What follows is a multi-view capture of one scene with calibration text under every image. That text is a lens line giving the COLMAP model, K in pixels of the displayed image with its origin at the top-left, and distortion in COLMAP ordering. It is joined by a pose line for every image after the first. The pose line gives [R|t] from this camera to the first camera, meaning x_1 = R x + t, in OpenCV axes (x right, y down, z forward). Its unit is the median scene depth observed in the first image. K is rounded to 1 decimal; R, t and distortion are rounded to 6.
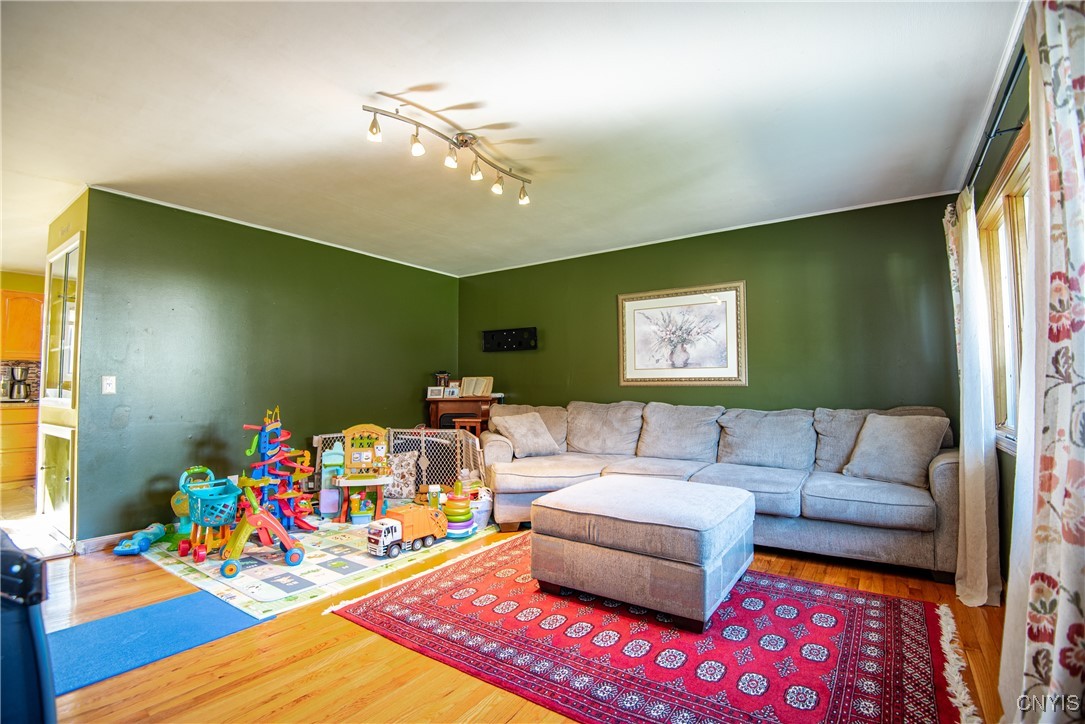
lens RADIAL K [[505.8, 0, 538.4], [0, 505.8, 369.9], [0, 0, 1]] dist [-0.019440, -0.004370]
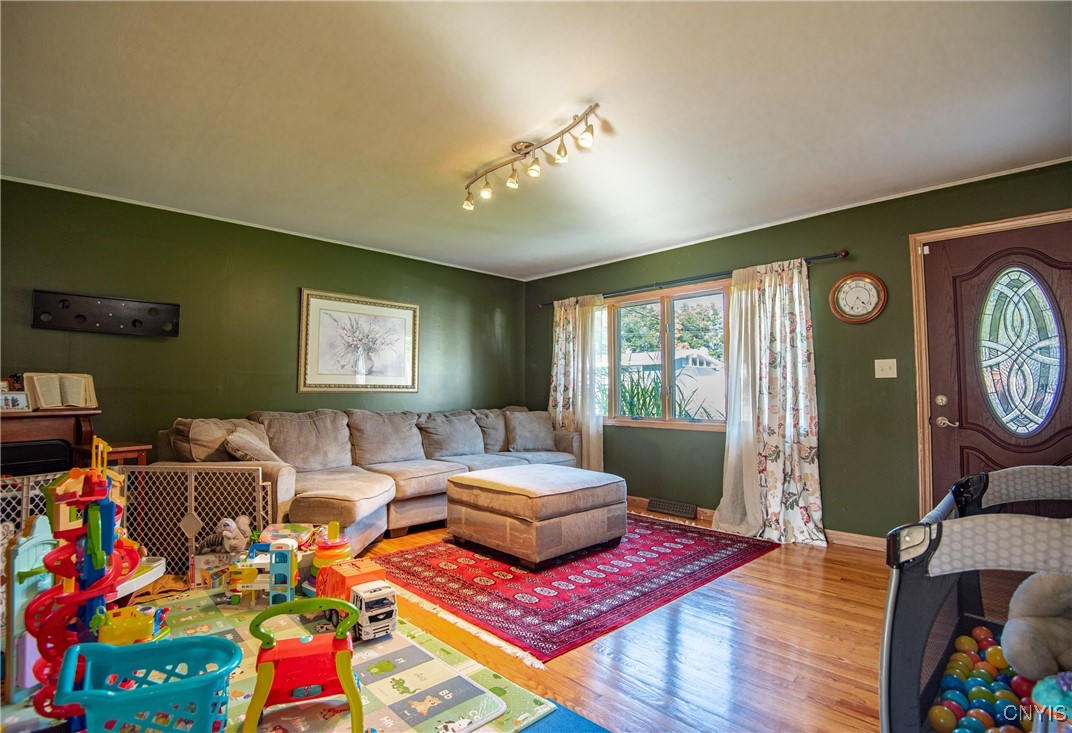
lens RADIAL K [[522.1, 0, 532.2], [0, 522.1, 364.2], [0, 0, 1]] dist [-0.005307, -0.000743]
pose [[0.196671, 0.061558, 0.978535, -0.721988], [-0.034631, 0.997841, -0.055812, 0.022594], [-0.979858, -0.022911, 0.198378, 0.482648]]
